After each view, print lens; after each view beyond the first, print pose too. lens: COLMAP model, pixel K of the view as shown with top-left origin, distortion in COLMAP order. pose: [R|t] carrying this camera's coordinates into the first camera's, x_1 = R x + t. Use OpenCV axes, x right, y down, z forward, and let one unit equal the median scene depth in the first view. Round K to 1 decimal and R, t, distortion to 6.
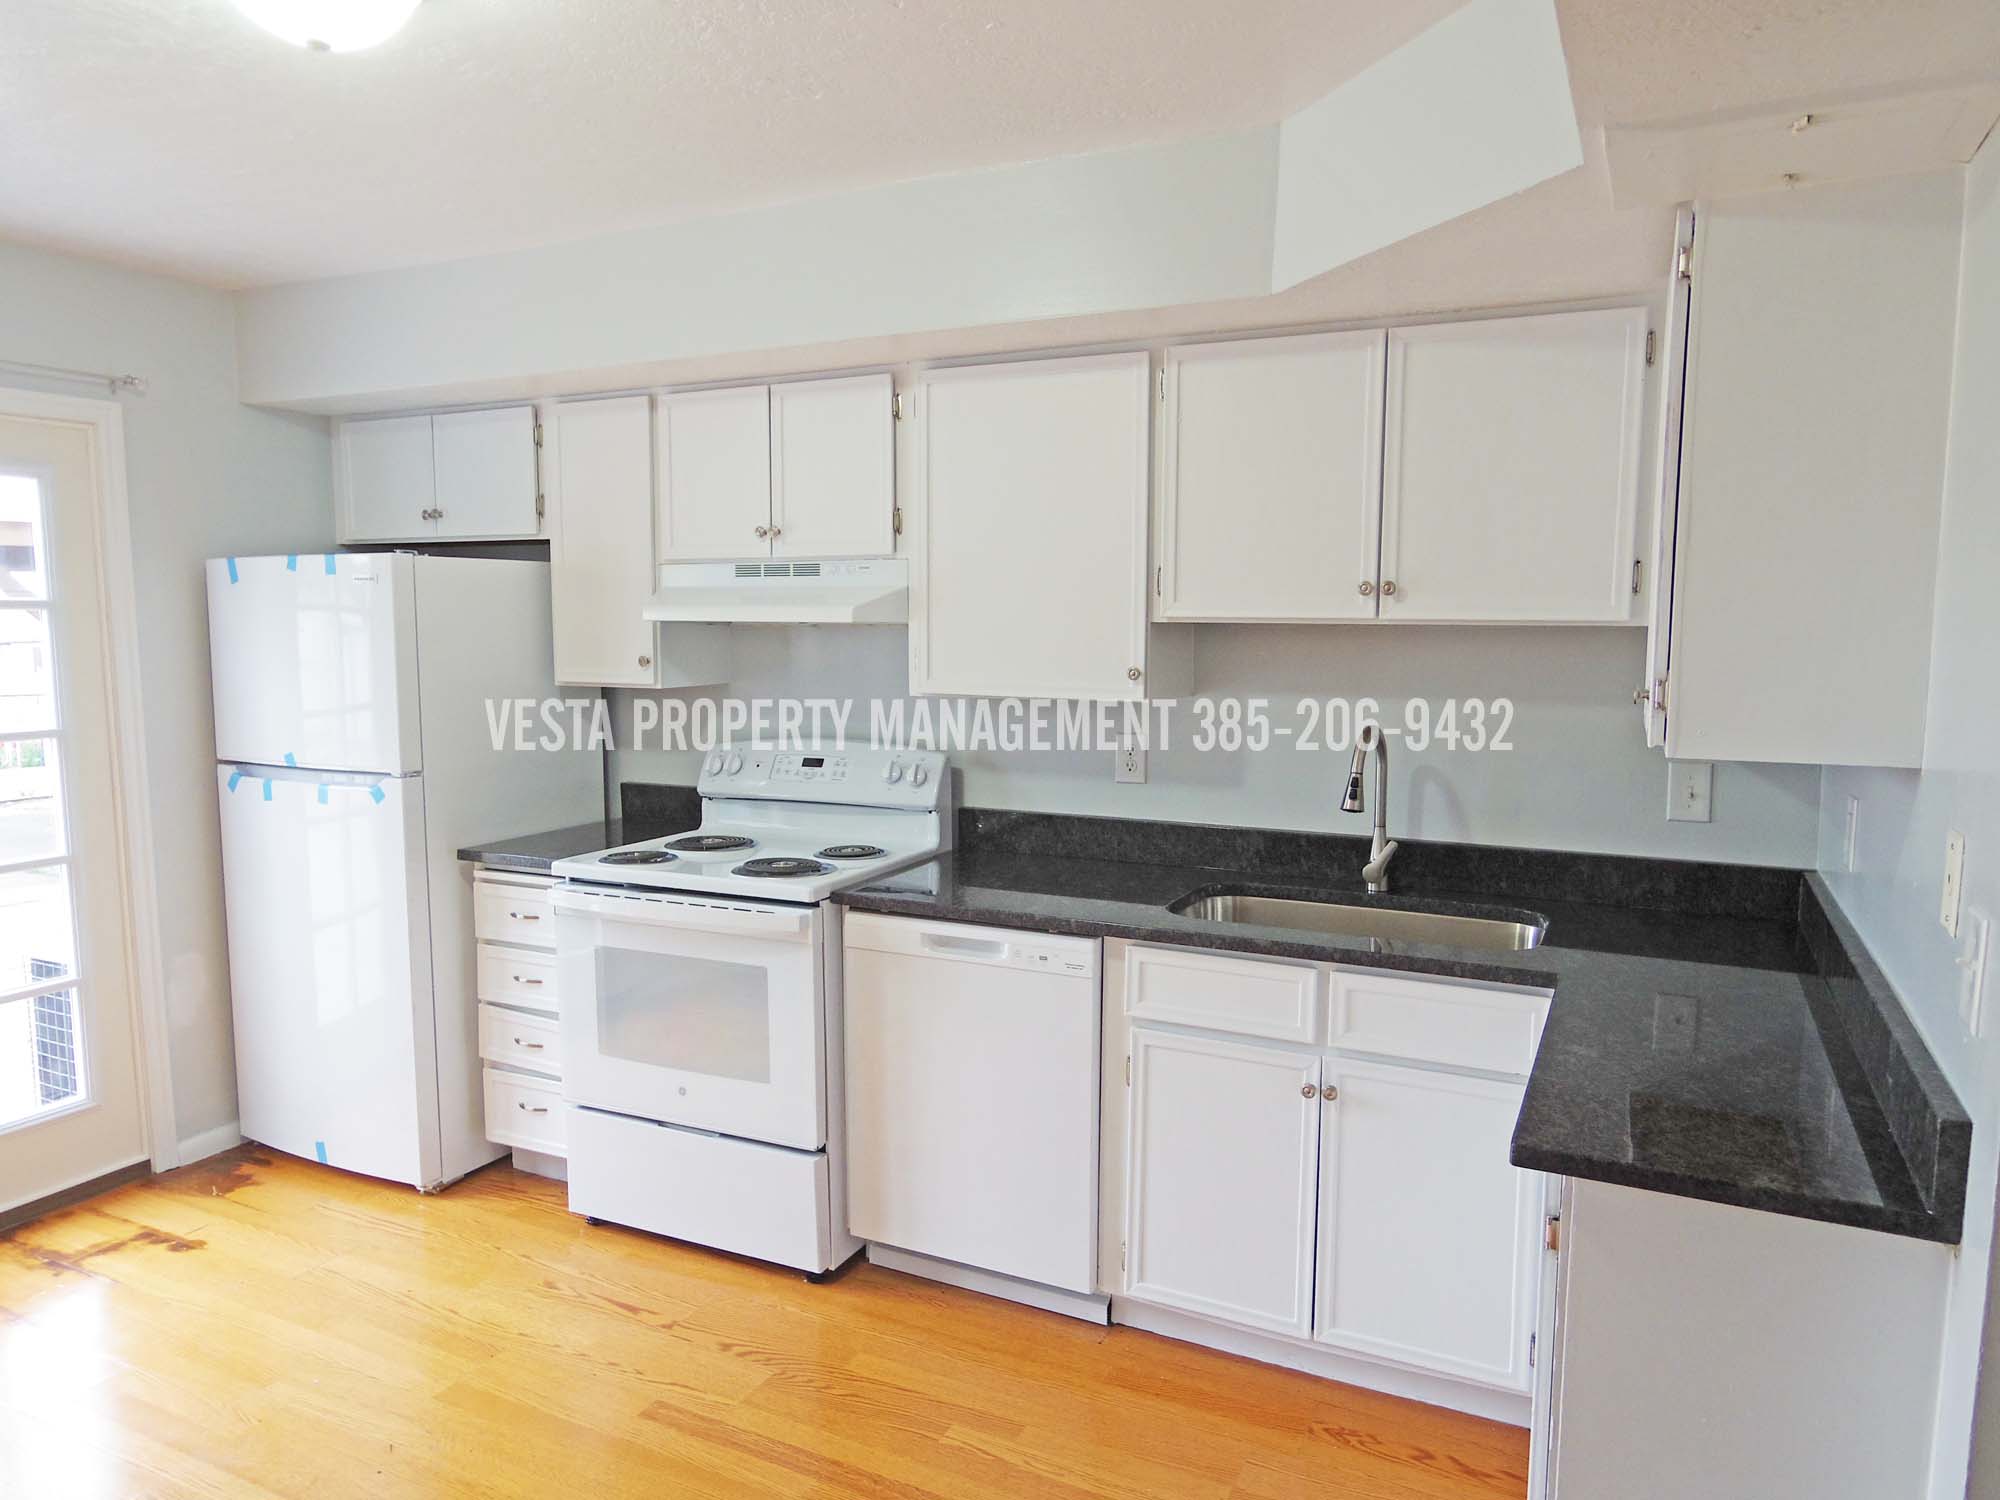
lens RADIAL K [[1339.0, 0, 994.8], [0, 1339.0, 757.6], [0, 0, 1]] dist [0.008082, 0.001412]
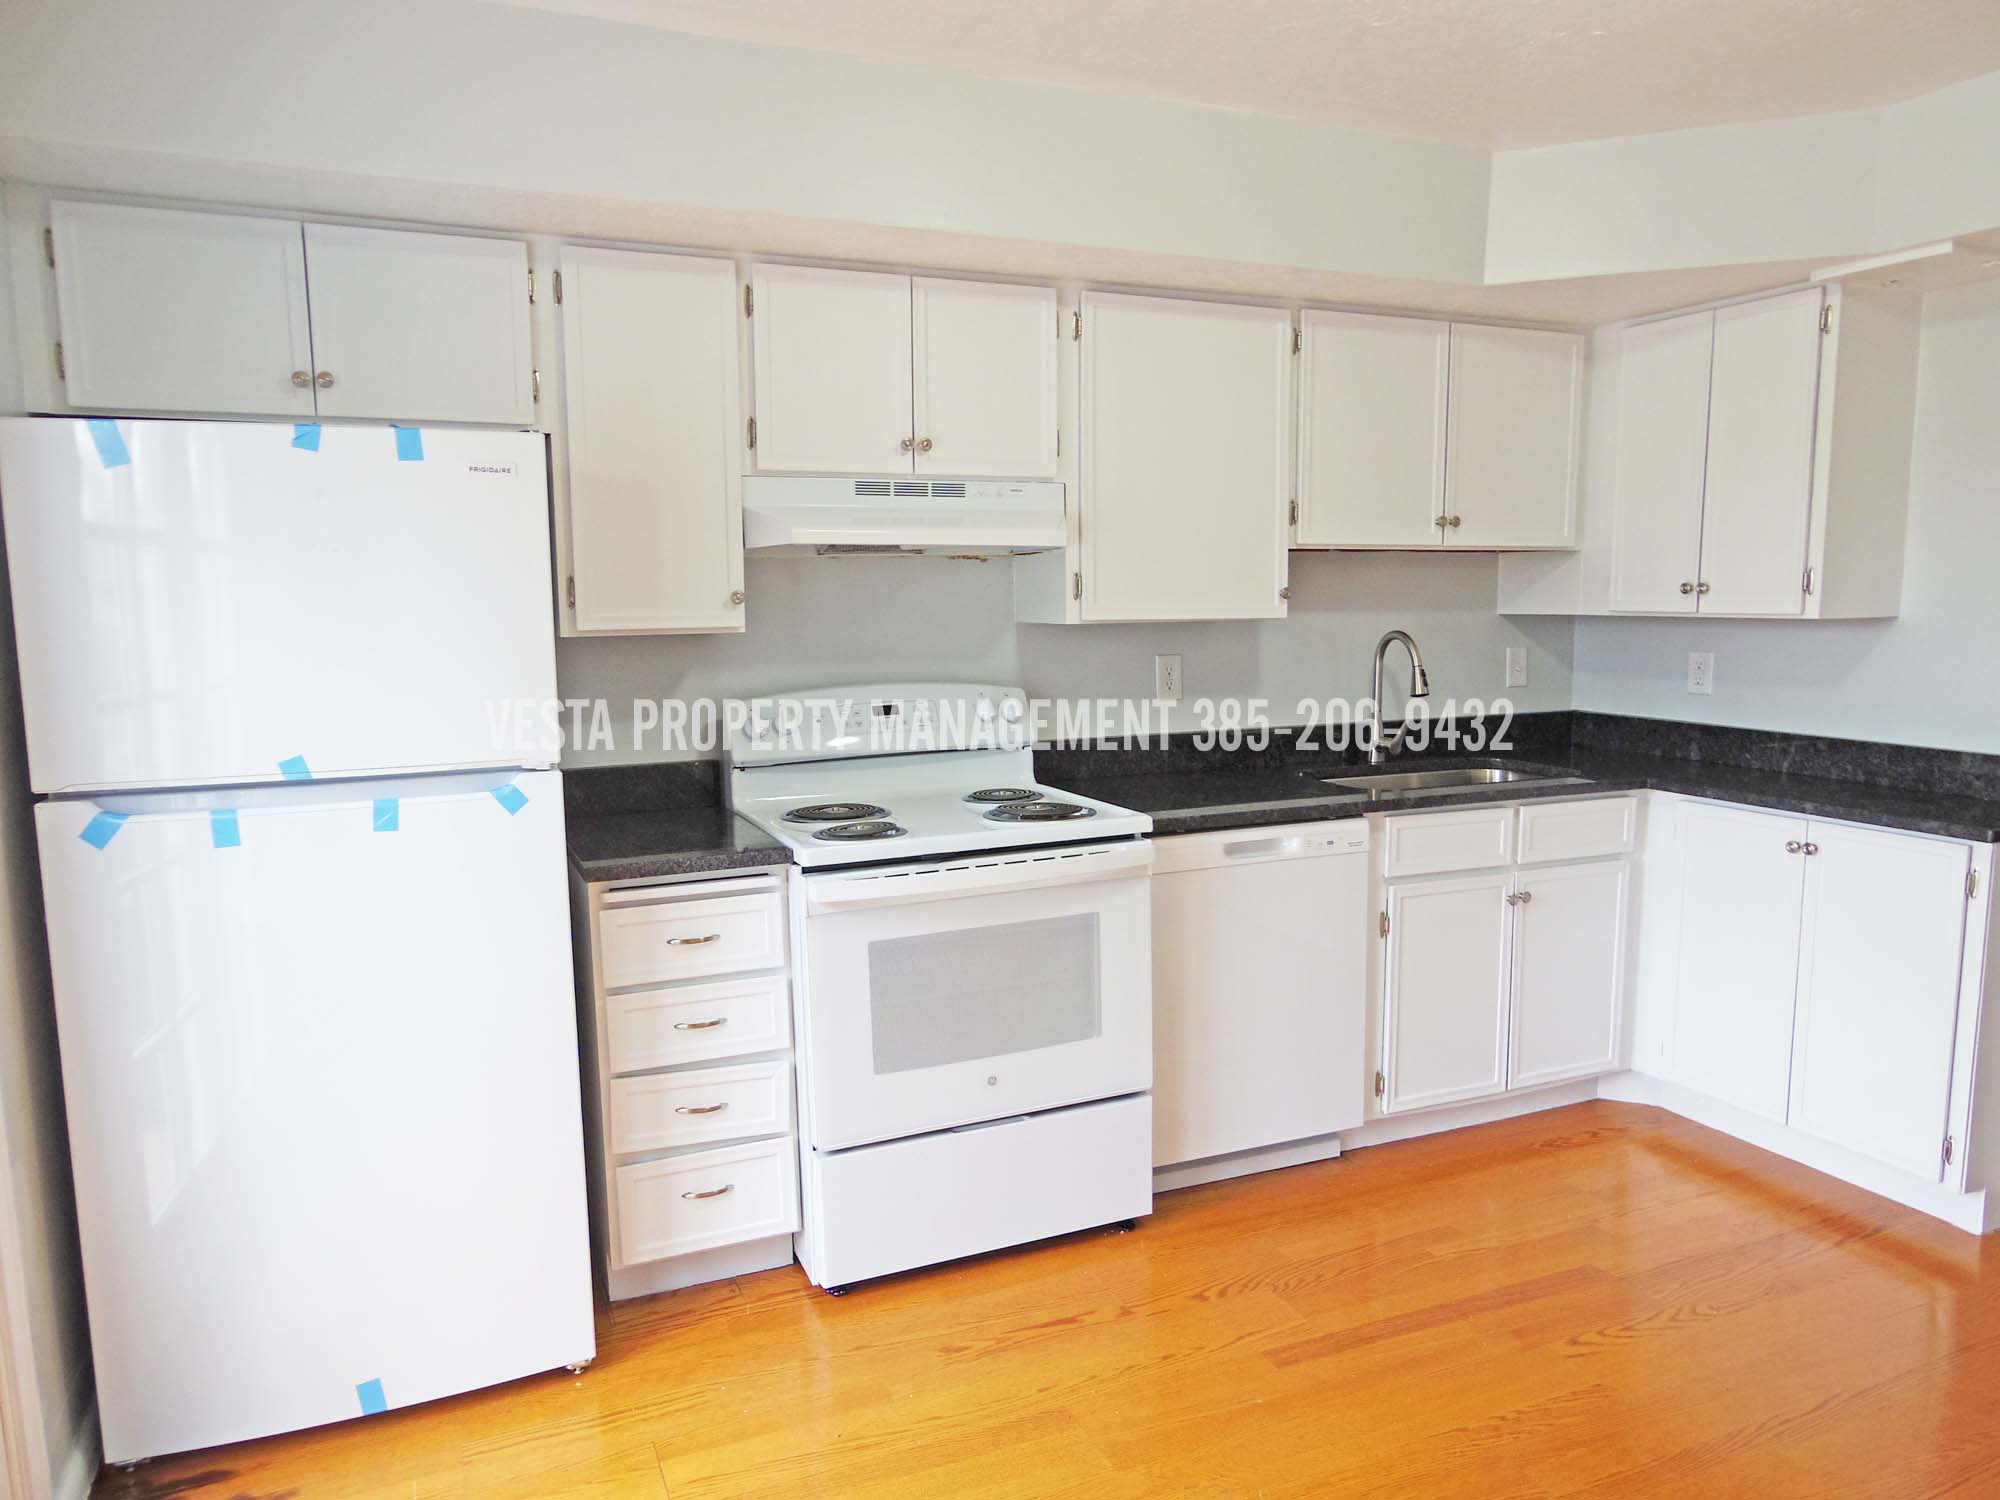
lens RADIAL K [[1339.0, 0, 995.6], [0, 1339.0, 748.6], [0, 0, 1]] dist [0.008082, 0.001412]
pose [[0.646881, -0.097020, 0.756394, -0.826804], [0.093424, 0.994485, 0.047661, -0.007170], [-0.756847, 0.039834, 0.652377, 0.398441]]
